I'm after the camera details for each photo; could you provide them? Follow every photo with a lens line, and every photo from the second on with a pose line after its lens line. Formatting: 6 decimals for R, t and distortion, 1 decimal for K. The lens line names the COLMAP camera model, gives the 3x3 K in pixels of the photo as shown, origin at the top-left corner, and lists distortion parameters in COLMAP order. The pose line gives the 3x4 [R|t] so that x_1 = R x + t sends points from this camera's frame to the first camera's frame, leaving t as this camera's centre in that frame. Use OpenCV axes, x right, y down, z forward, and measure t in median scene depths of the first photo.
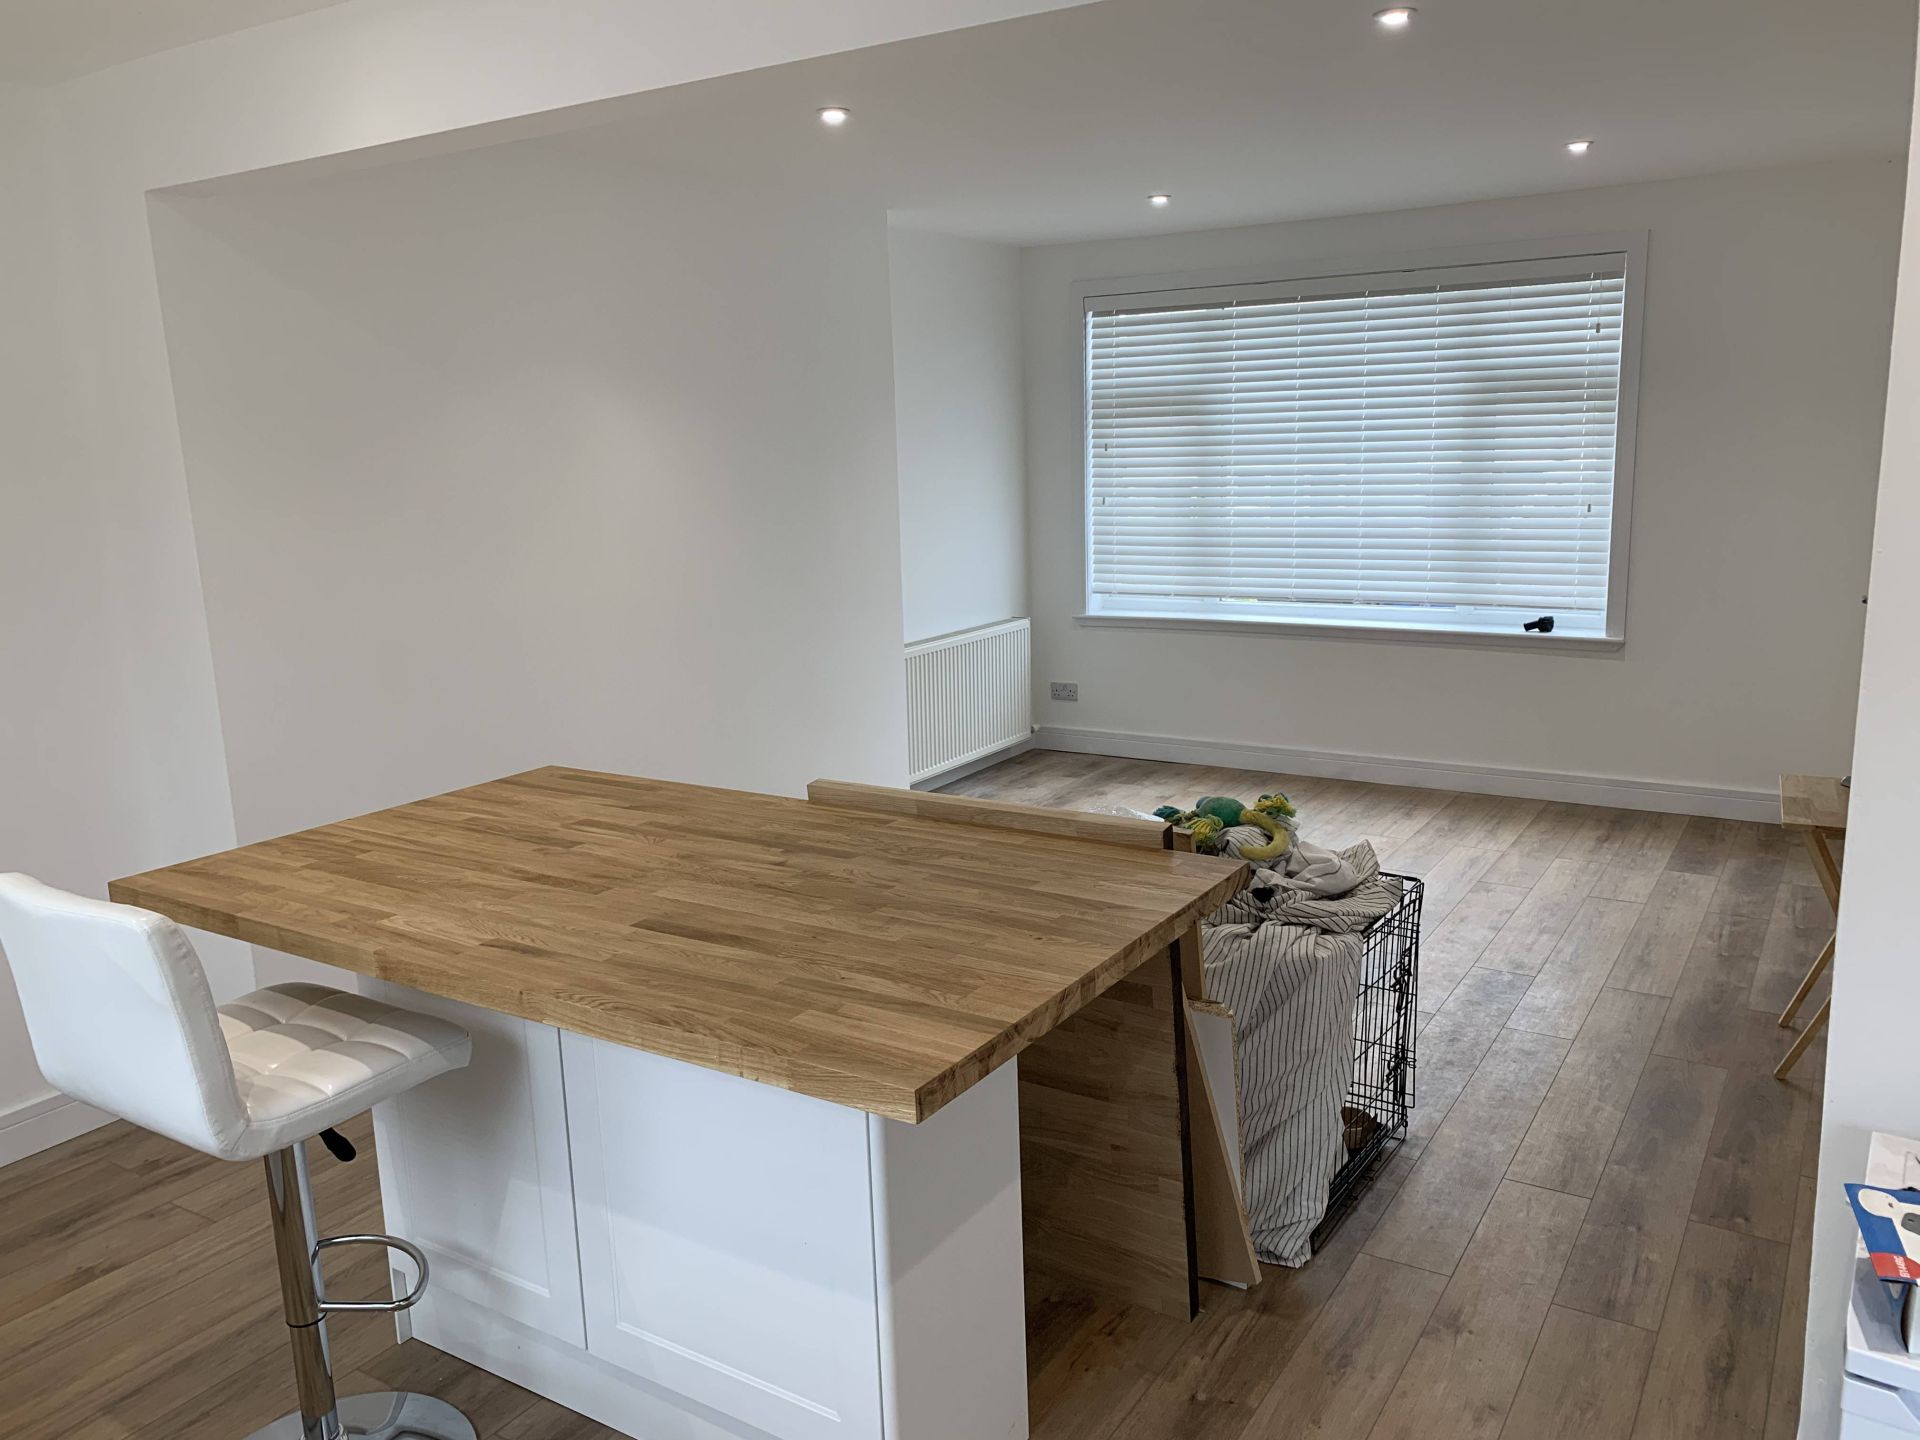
lens RADIAL K [[1453.7, 0, 960.4], [0, 1453.7, 706.1], [0, 0, 1]] dist [0.051868, -0.087364]
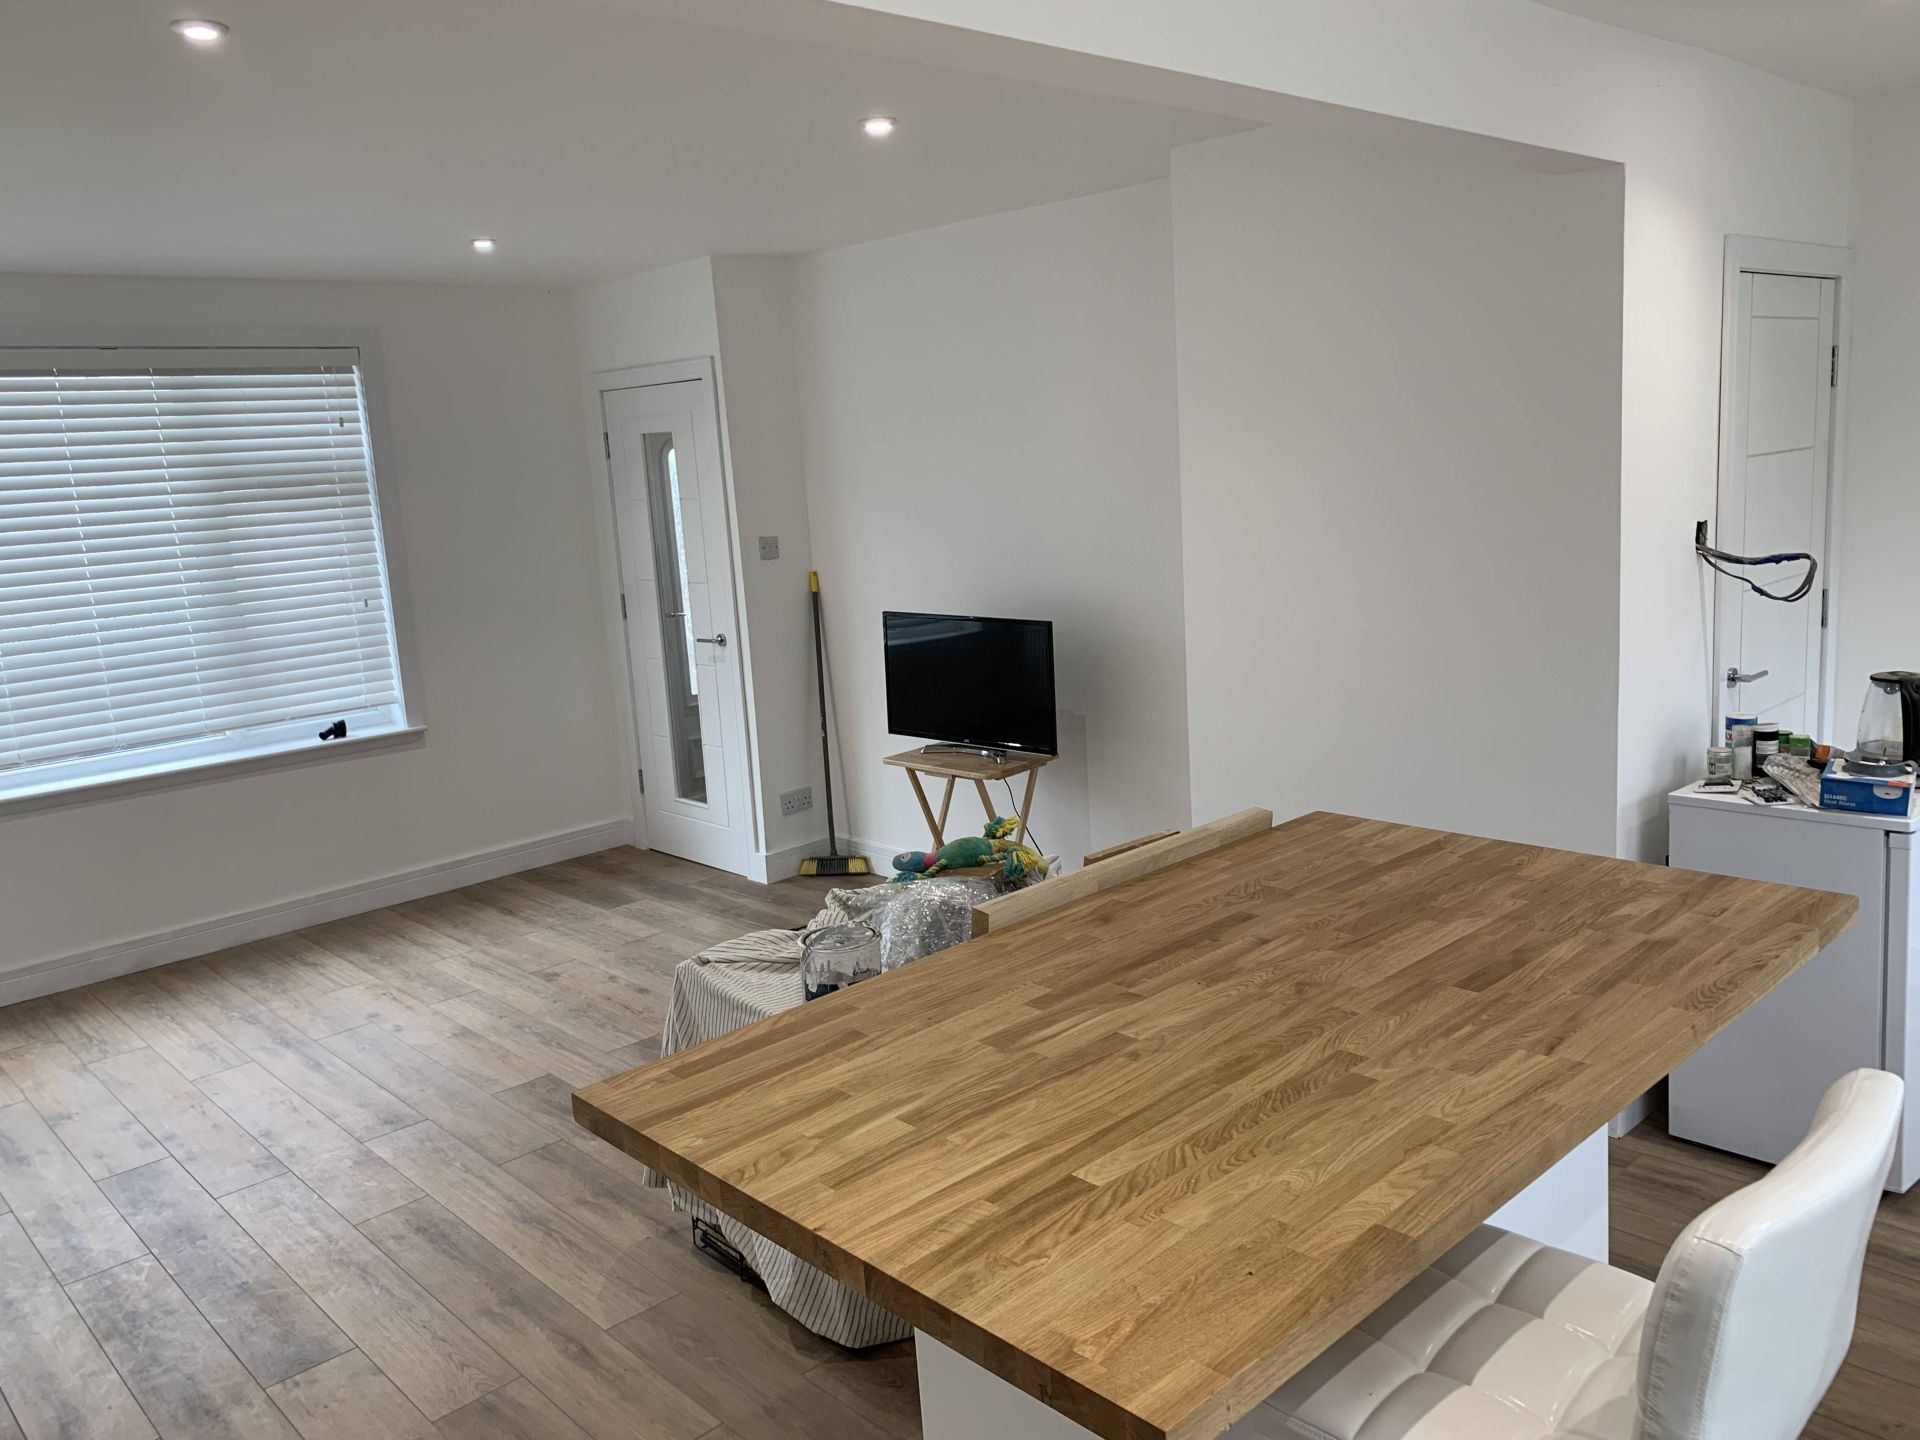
lens RADIAL K [[1453.7, 0, 960.4], [0, 1453.7, 706.1], [0, 0, 1]] dist [0.051868, -0.087364]
pose [[0.247785, -0.152141, 0.956794, -0.471826], [0.234533, 0.967637, 0.093128, -0.074957], [-0.939998, 0.201325, 0.275448, 0.416302]]
